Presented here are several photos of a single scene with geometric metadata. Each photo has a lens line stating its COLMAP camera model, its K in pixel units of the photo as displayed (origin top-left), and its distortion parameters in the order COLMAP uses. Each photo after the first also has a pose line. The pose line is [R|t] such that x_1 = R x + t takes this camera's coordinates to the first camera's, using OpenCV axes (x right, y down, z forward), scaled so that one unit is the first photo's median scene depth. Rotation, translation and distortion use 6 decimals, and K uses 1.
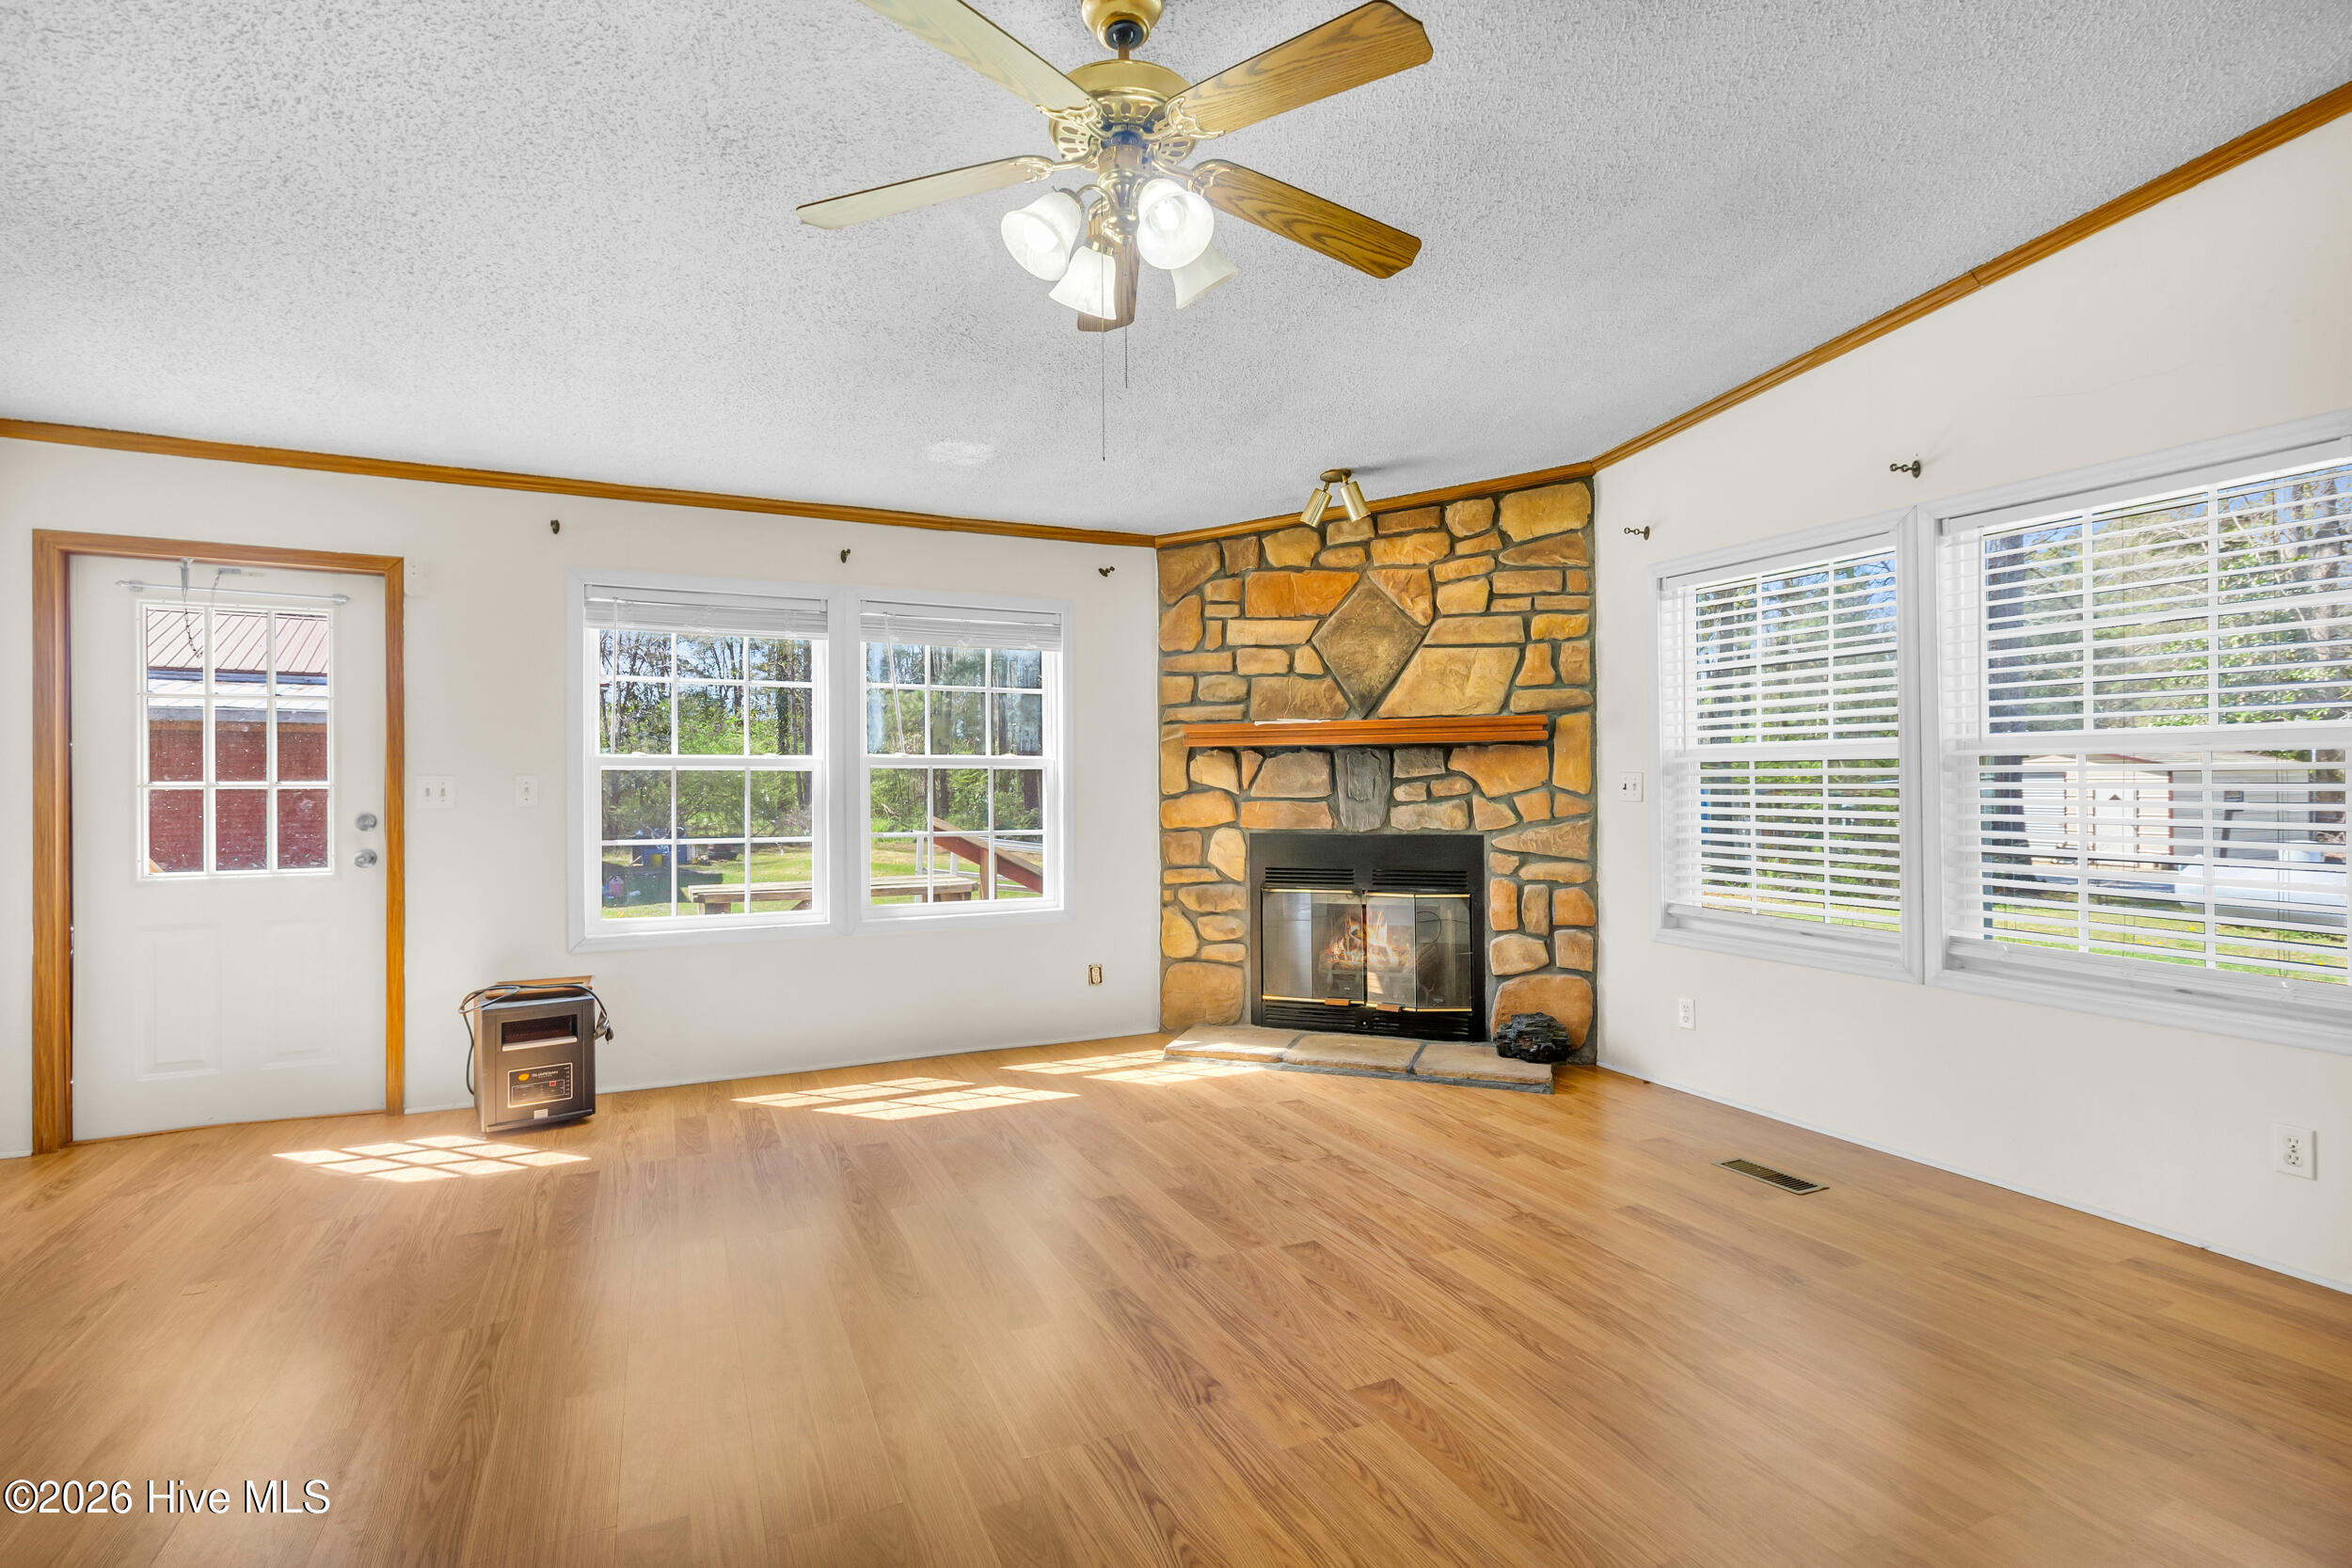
lens RADIAL K [[1106.9, 0, 1176.9], [0, 1106.9, 781.3], [0, 0, 1]] dist [0.004005, 0.000873]
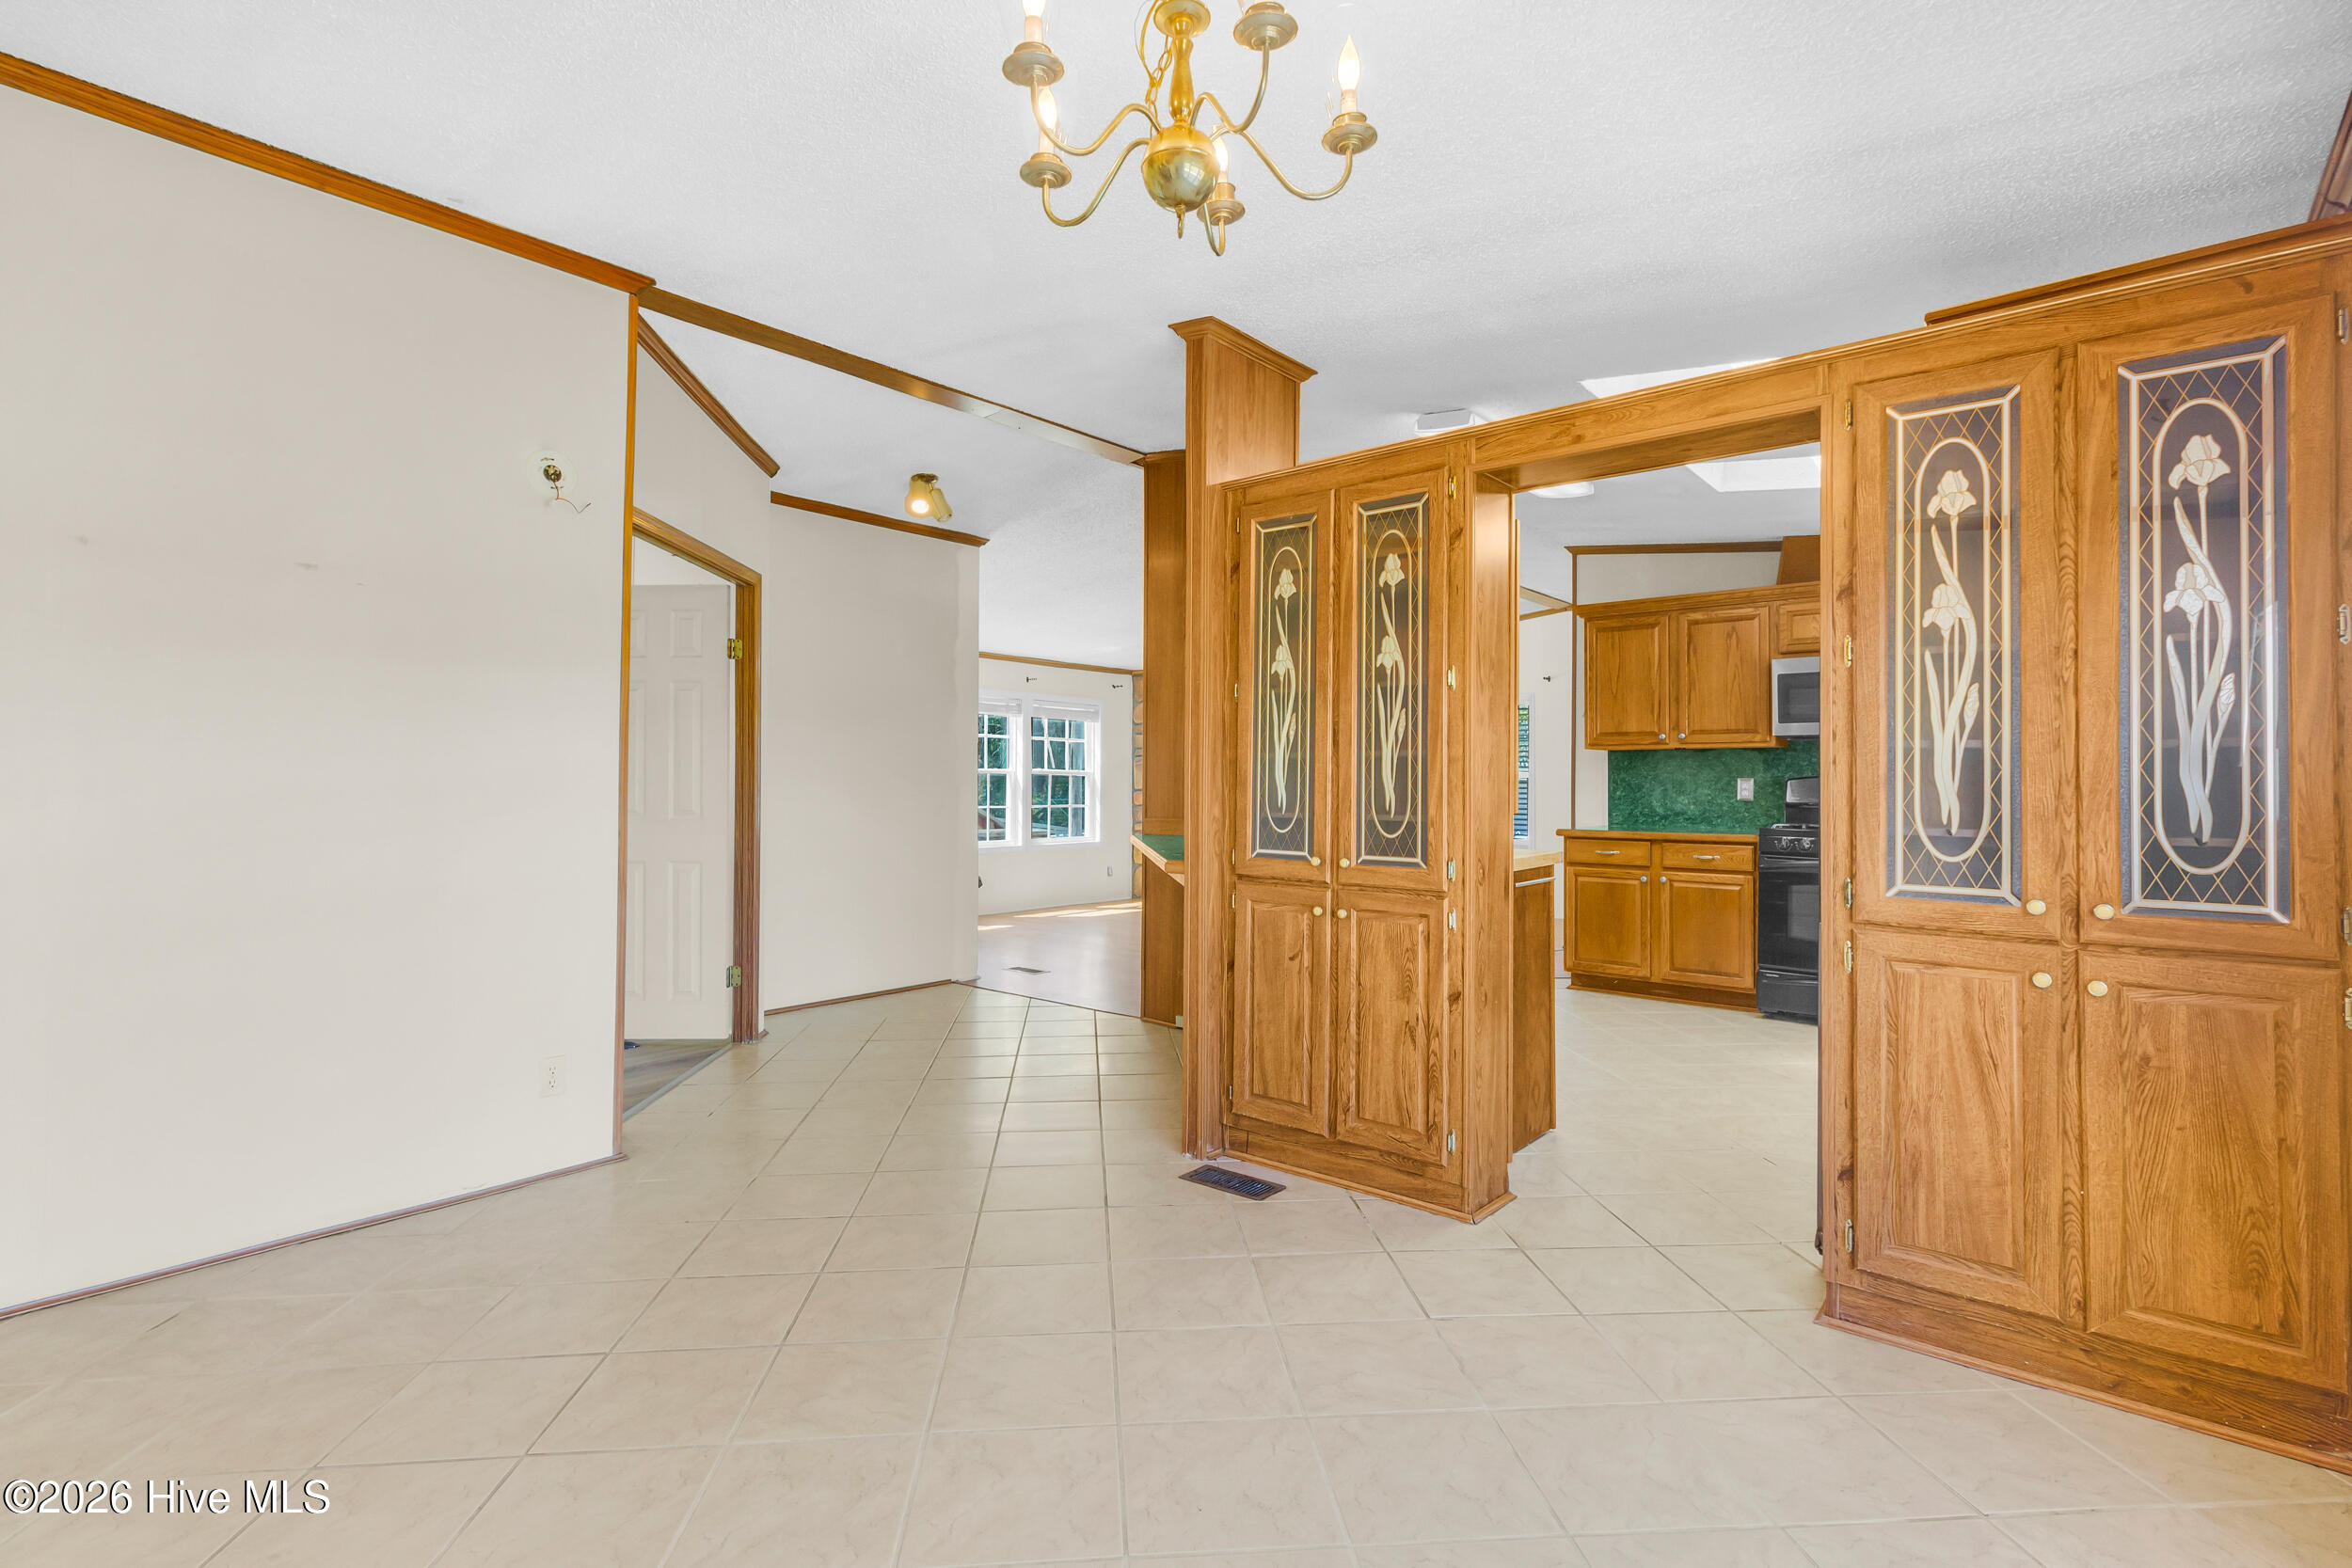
lens RADIAL K [[1104.7, 0, 1172.0], [0, 1104.7, 759.8], [0, 0, 1]] dist [0.003269, 0.000117]
pose [[0.909616, 0.020572, 0.414940, -0.922606], [-0.011682, 0.999645, -0.023953, 0.006840], [-0.415286, 0.016940, 0.909533, -1.095284]]
